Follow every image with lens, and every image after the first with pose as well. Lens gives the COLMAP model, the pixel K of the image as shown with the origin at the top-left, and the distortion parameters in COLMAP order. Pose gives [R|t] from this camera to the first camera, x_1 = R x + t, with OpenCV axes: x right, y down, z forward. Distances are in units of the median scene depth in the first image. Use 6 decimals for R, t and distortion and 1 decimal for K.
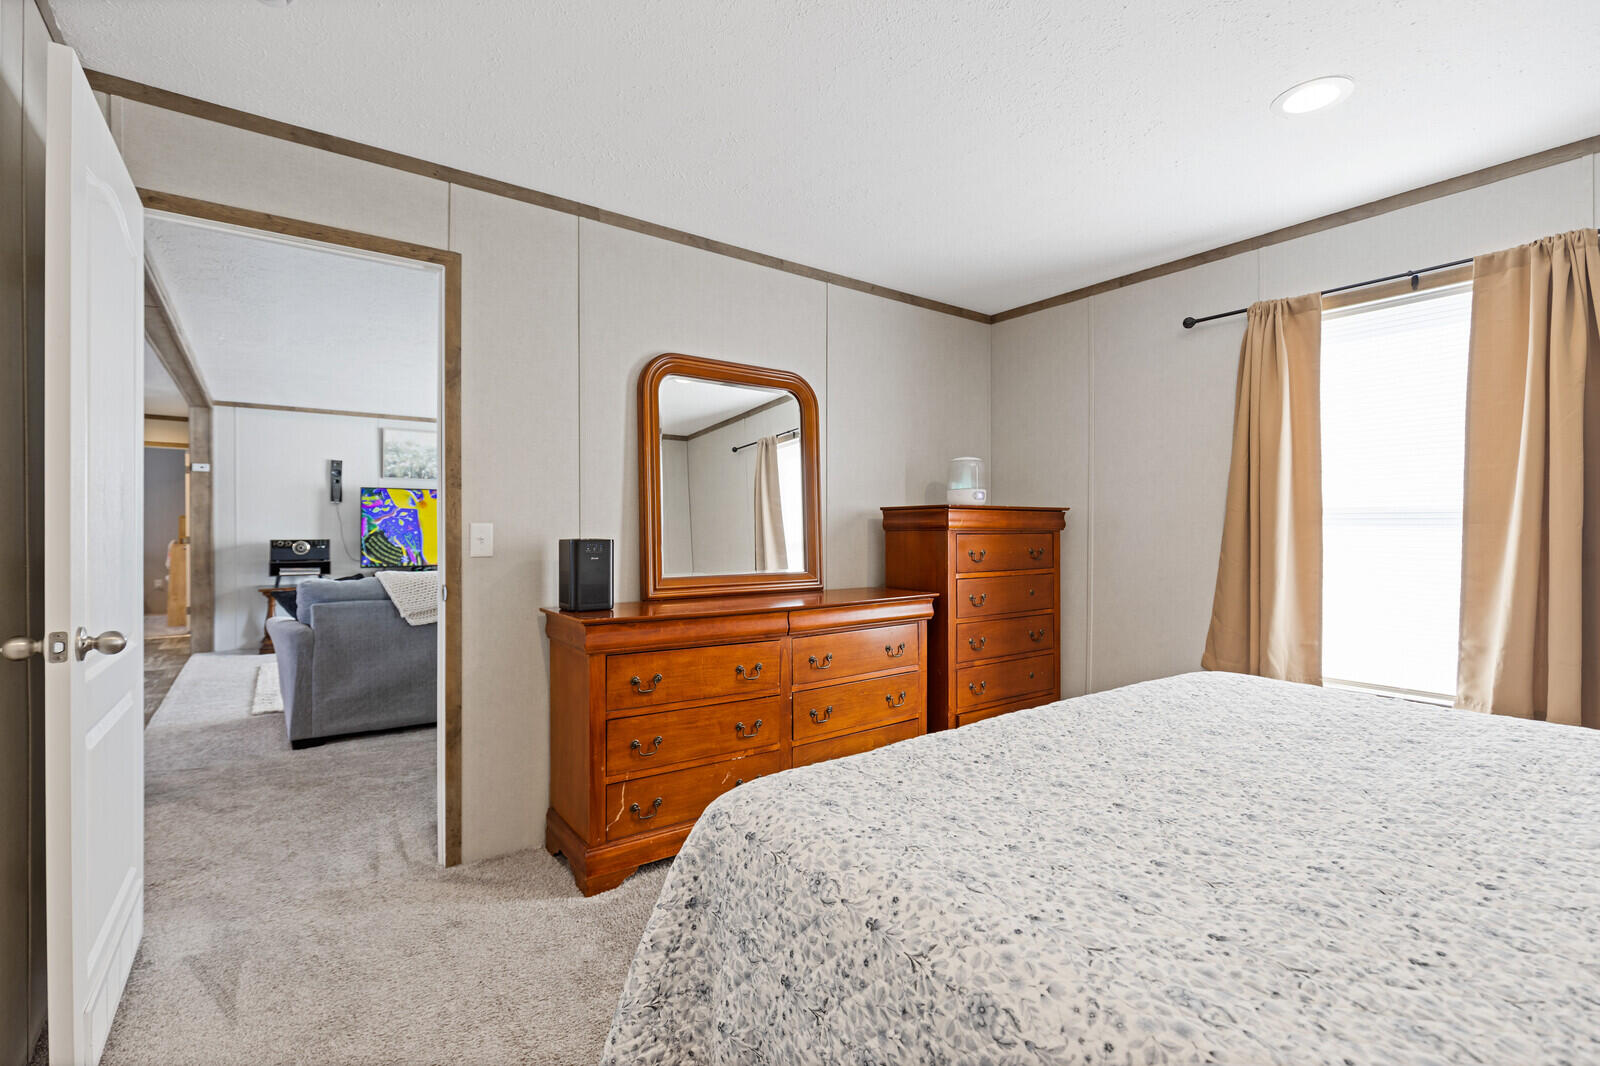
lens RADIAL K [[715.1, 0, 786.7], [0, 715.1, 530.3], [0, 0, 1]] dist [0.000337, -0.000206]
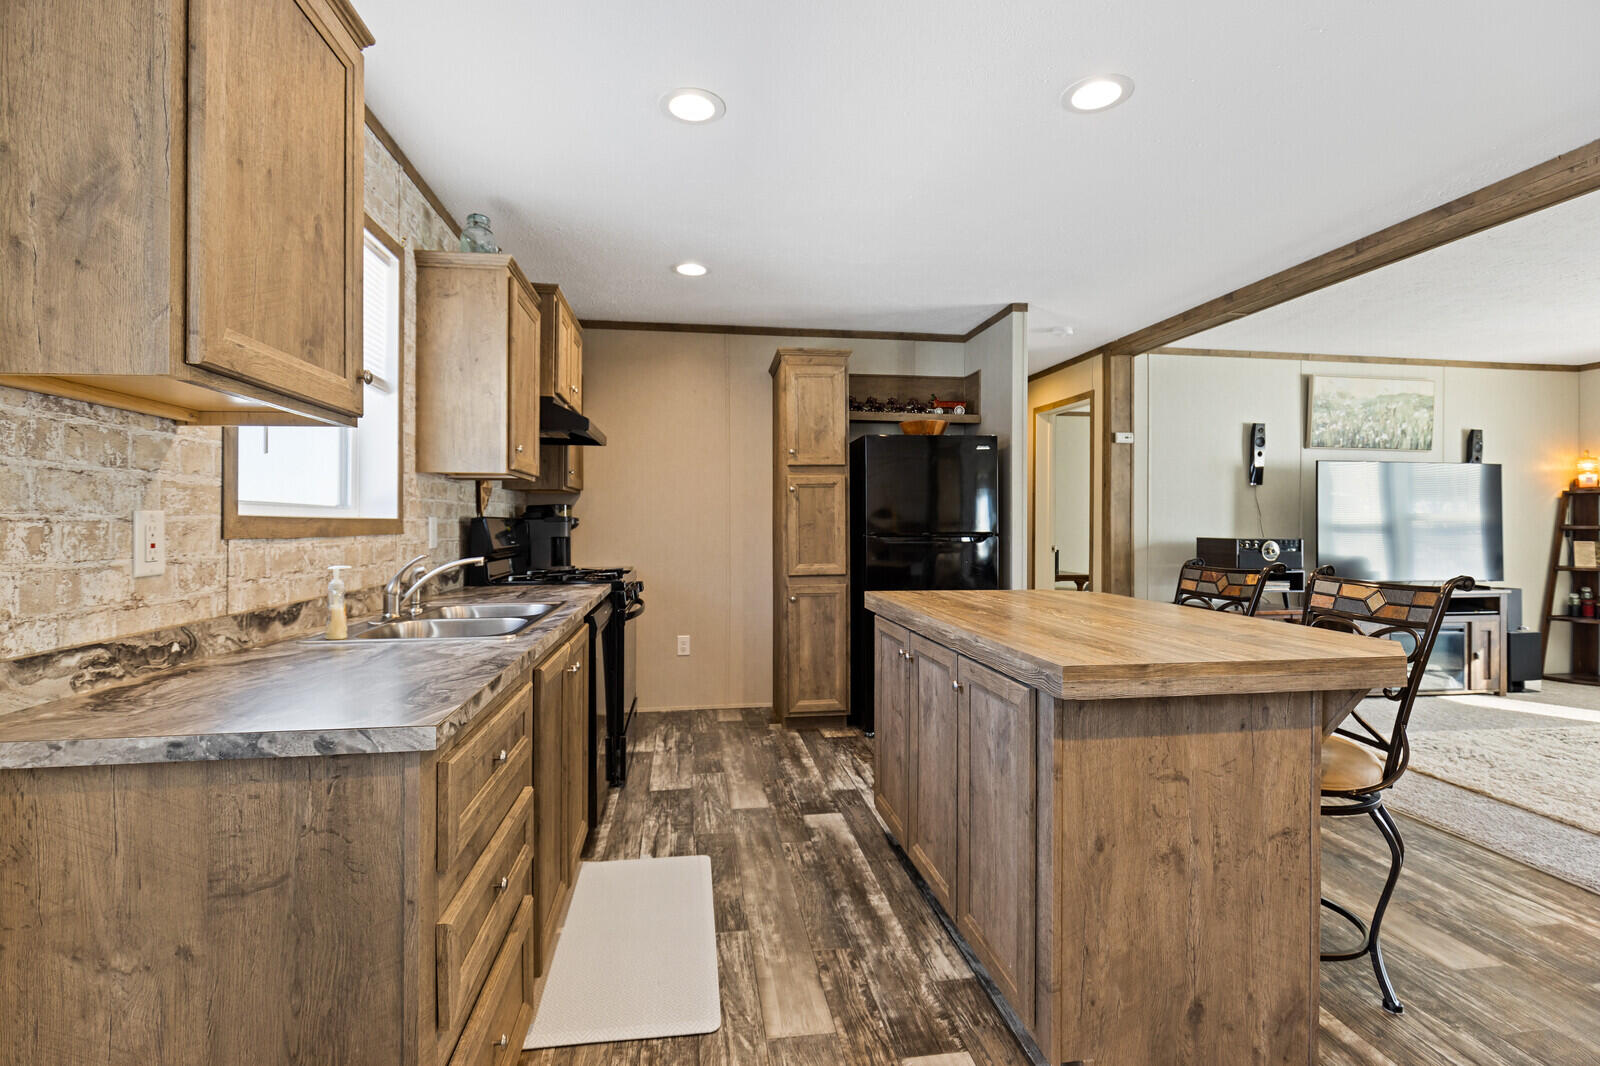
lens RADIAL K [[741.5, 0, 795.5], [0, 741.5, 520.5], [0, 0, 1]] dist [-0.000858, -0.001093]
pose [[0.892021, 0.001607, -0.451991, -2.016635], [-0.004542, 0.999975, -0.005410, 0.003747], [0.451971, 0.006879, 0.892006, 0.466482]]
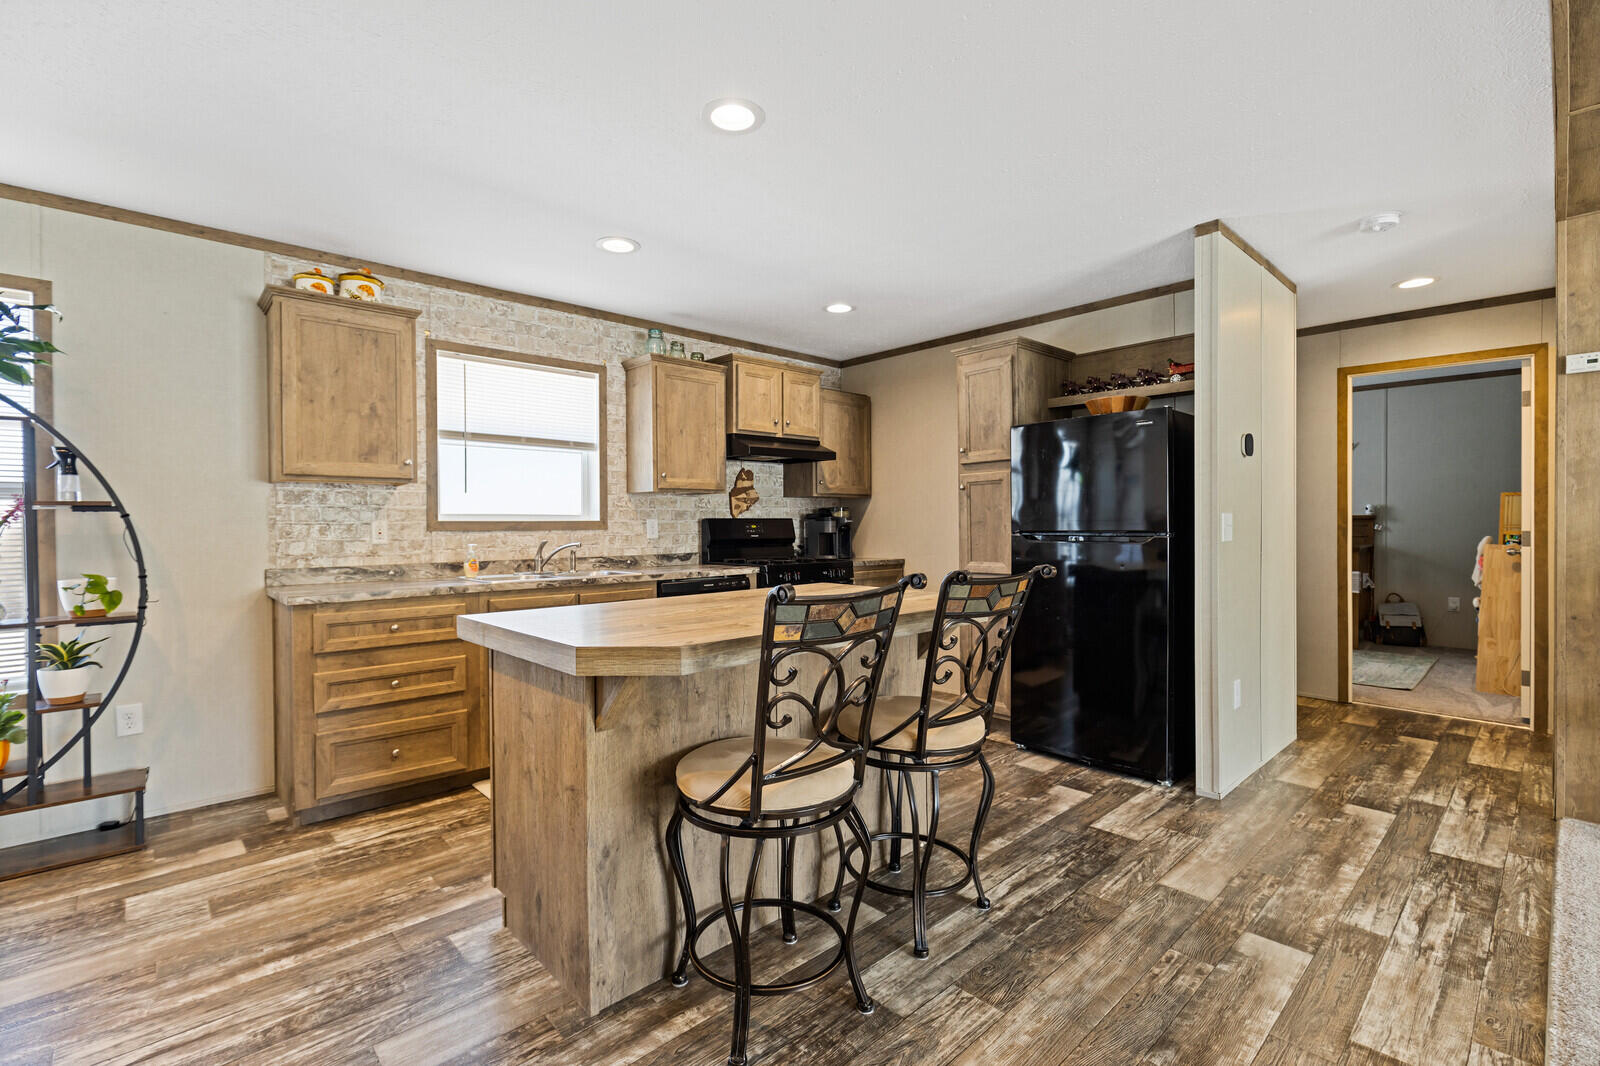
lens RADIAL K [[715.1, 0, 786.7], [0, 715.1, 530.3], [0, 0, 1]] dist [0.000337, -0.000206]
pose [[0.123730, 0.011979, -0.992244, -1.238414], [0.002980, 0.999918, 0.012443, 0.000796], [0.992311, -0.004496, 0.123685, 1.307421]]
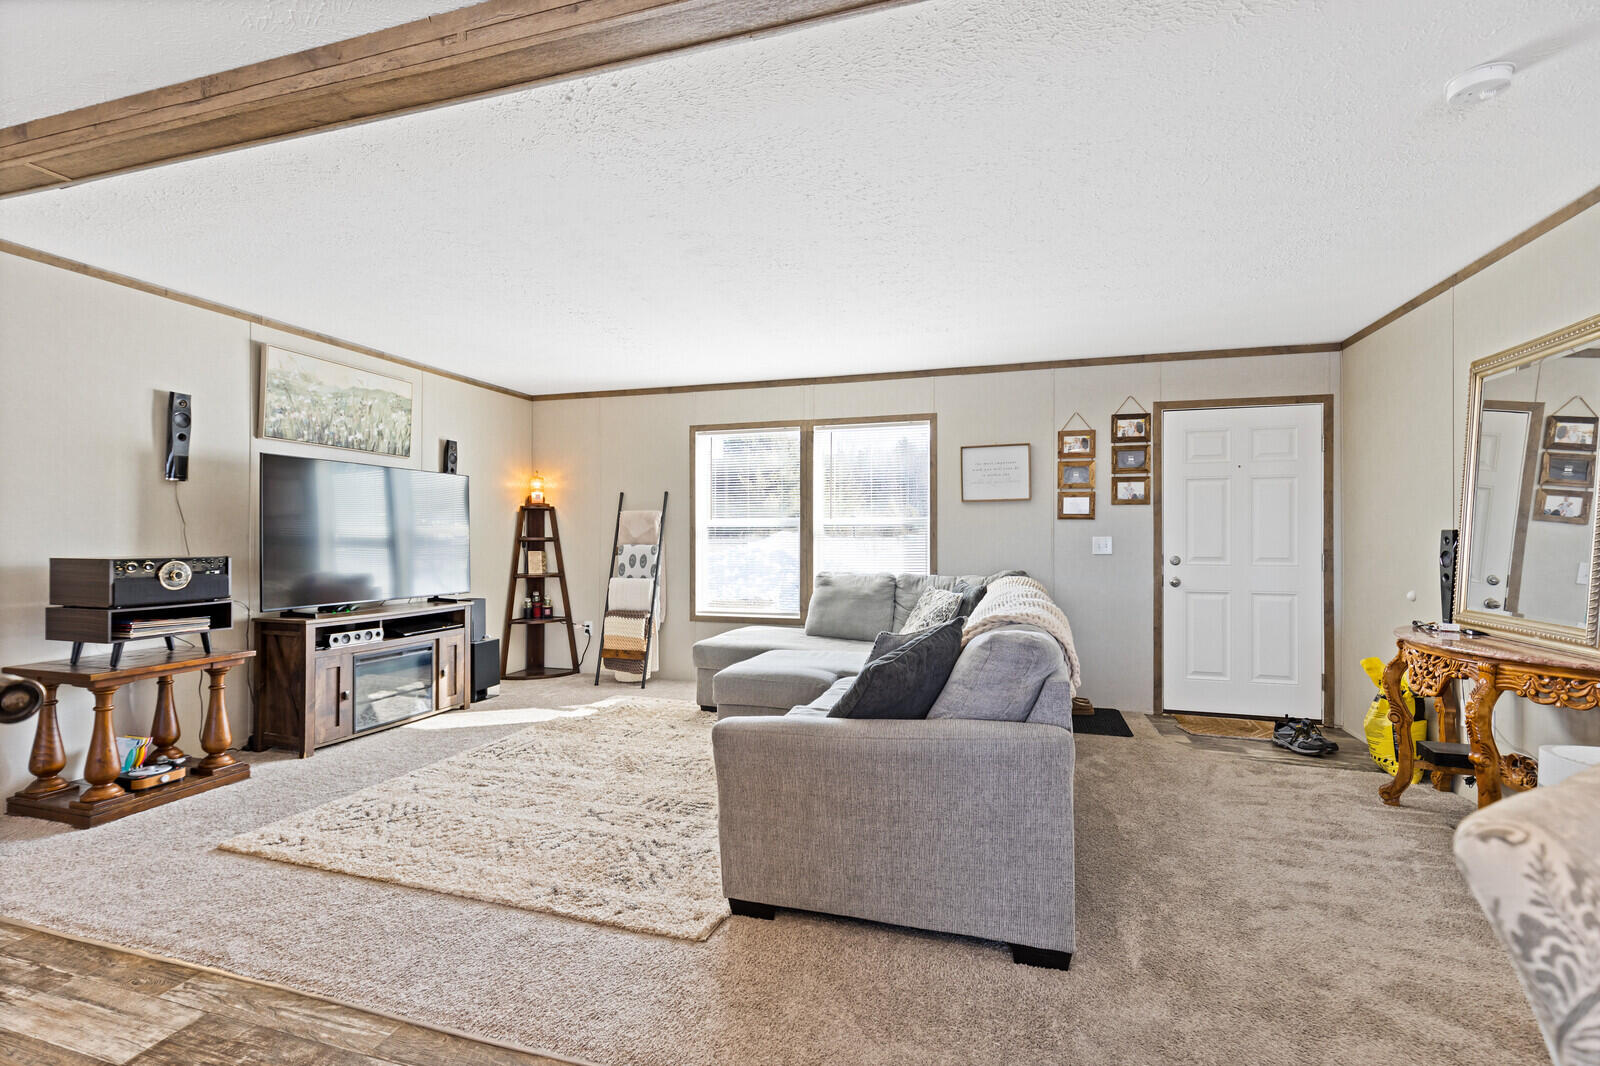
lens RADIAL K [[720.9, 0, 794.0], [0, 720.9, 538.2], [0, 0, 1]] dist [0.000350, -0.000515]
pose [[0.792805, 0.000949, 0.609474, -1.709310], [0.000019, 0.999999, -0.001582, 0.003132], [-0.609475, 0.001266, 0.792804, 1.027064]]
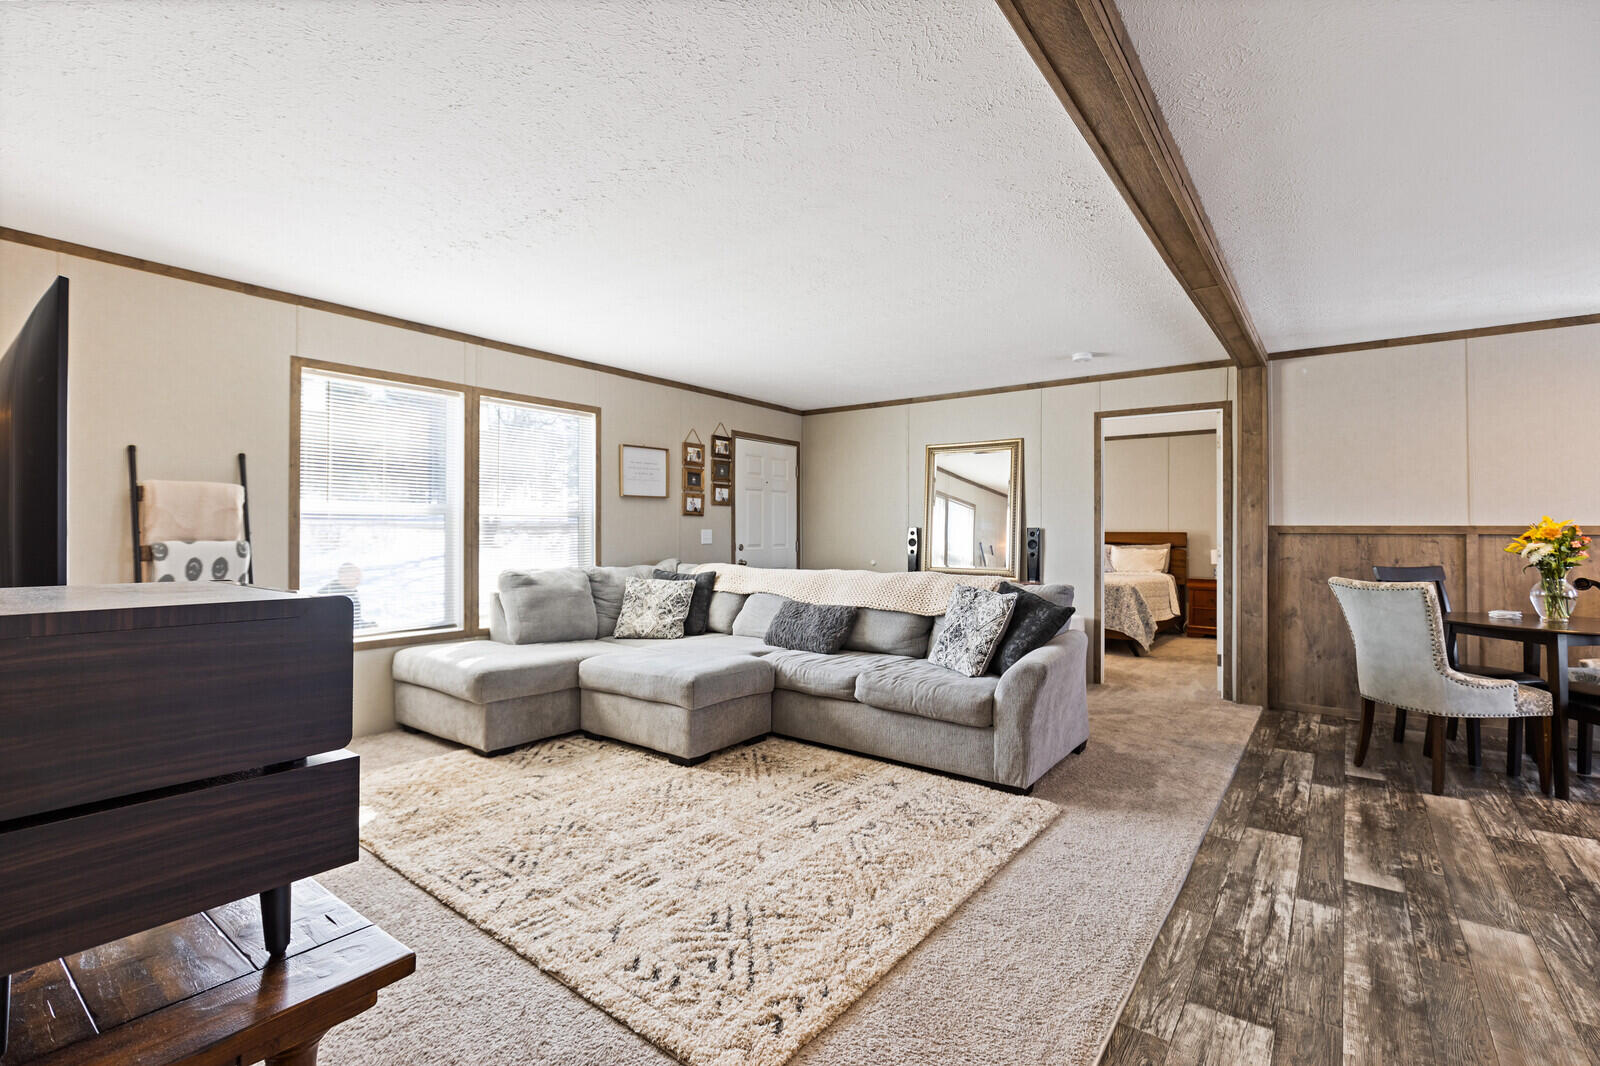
lens RADIAL K [[722.3, 0, 791.8], [0, 722.3, 531.0], [0, 0, 1]] dist [-0.001162, -0.000705]
pose [[-0.298128, -0.001124, 0.954525, -2.287179], [-0.003009, 0.999995, 0.000237, -0.001948], [-0.954521, -0.002801, -0.298130, 2.487328]]
